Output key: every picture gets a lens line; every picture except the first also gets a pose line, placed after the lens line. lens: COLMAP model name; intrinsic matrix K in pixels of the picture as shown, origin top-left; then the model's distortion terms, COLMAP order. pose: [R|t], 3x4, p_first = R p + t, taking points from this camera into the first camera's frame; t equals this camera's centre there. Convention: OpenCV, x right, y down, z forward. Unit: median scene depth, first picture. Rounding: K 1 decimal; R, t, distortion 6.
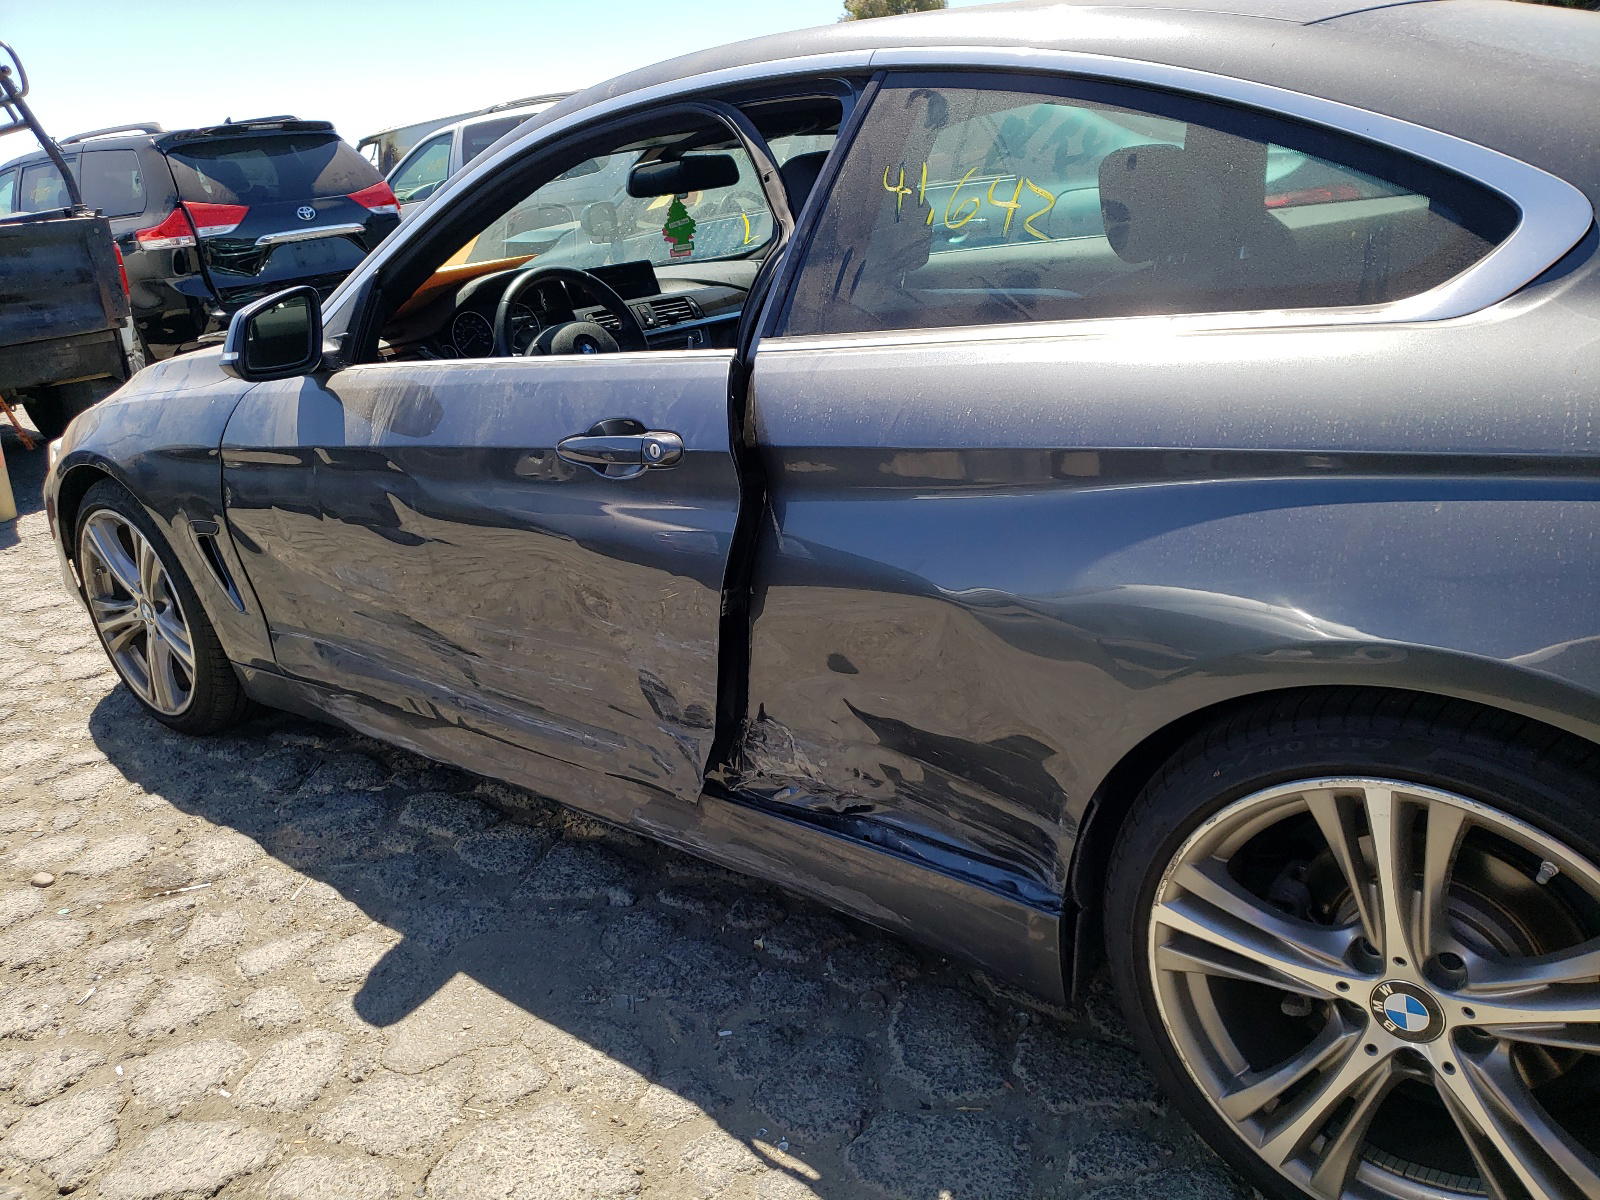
lens RADIAL K [[1231.6, 0, 800.0], [0, 1231.6, 600.0], [0, 0, 1]] dist [-0.003161, 0.061893]
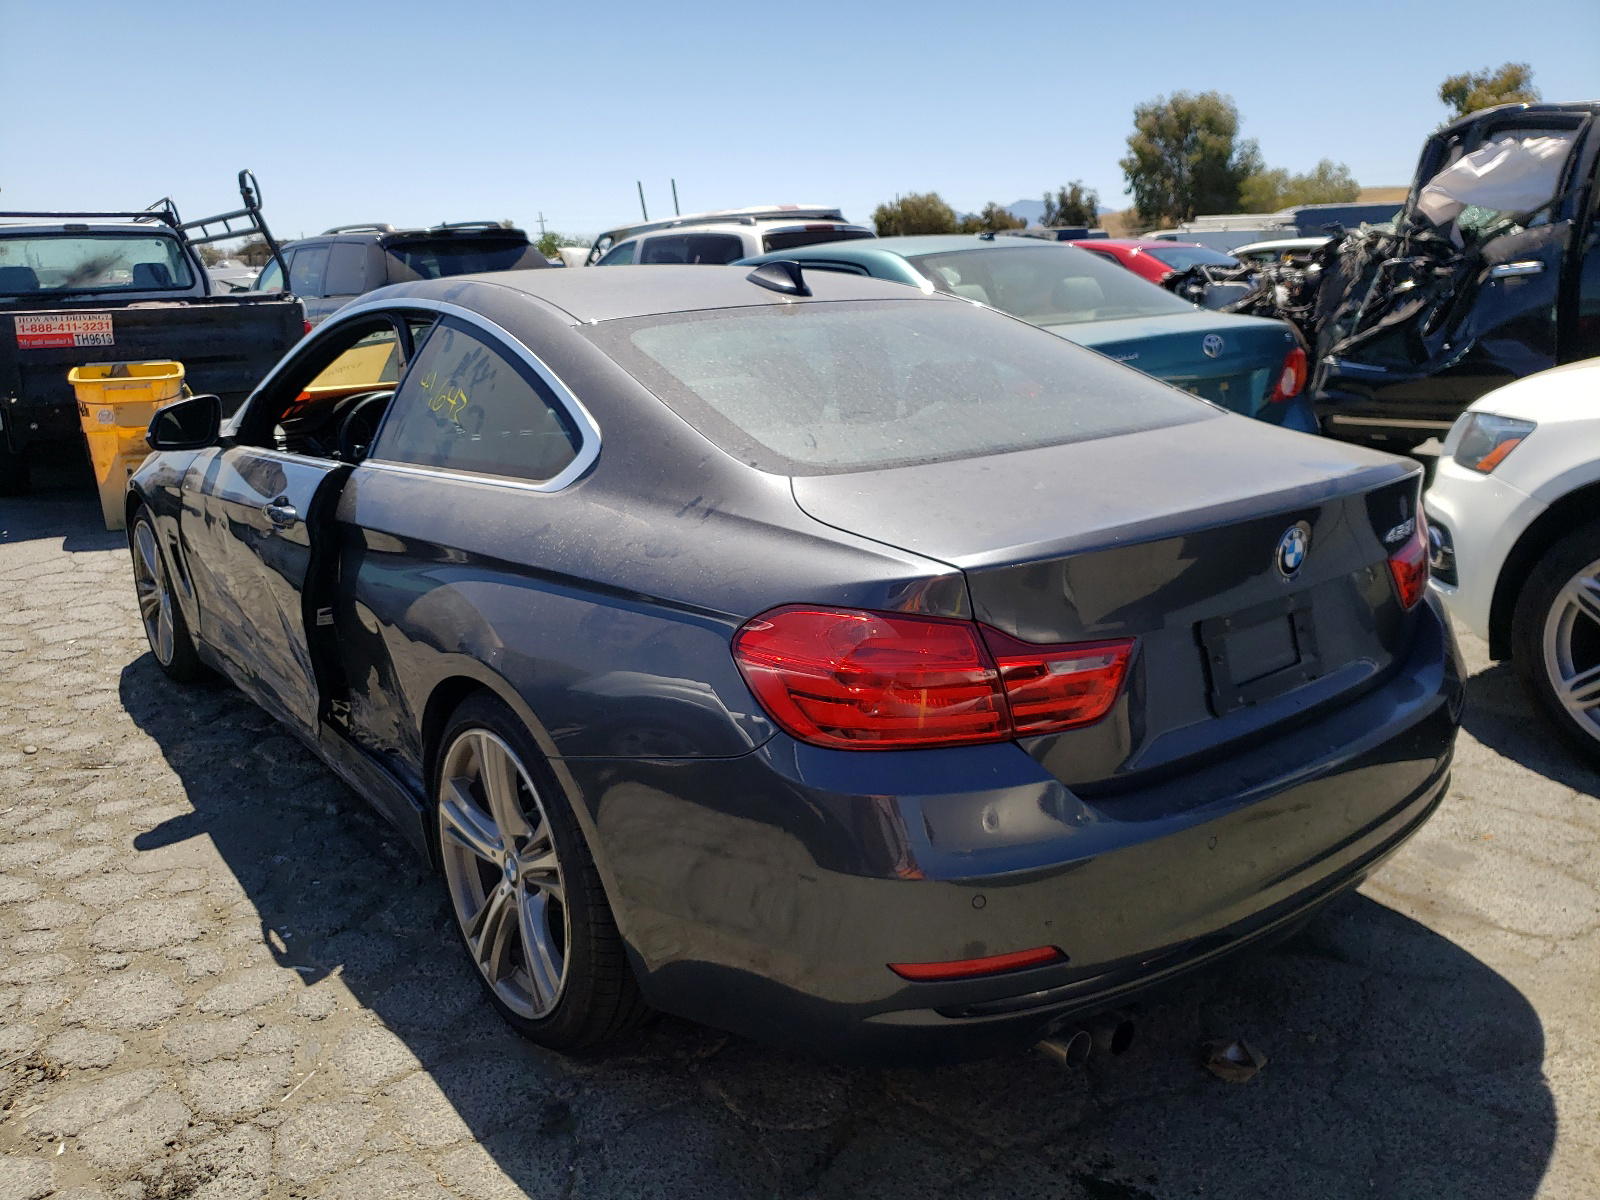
lens RADIAL K [[1231.6, 0, 800.0], [0, 1231.6, 600.0], [0, 0, 1]] dist [-0.003161, 0.061893]
pose [[0.973475, 0.128842, -0.189065, 0.633146], [-0.142084, 0.988143, -0.058187, -0.005237], [0.179326, 0.083507, 0.980239, -0.381562]]
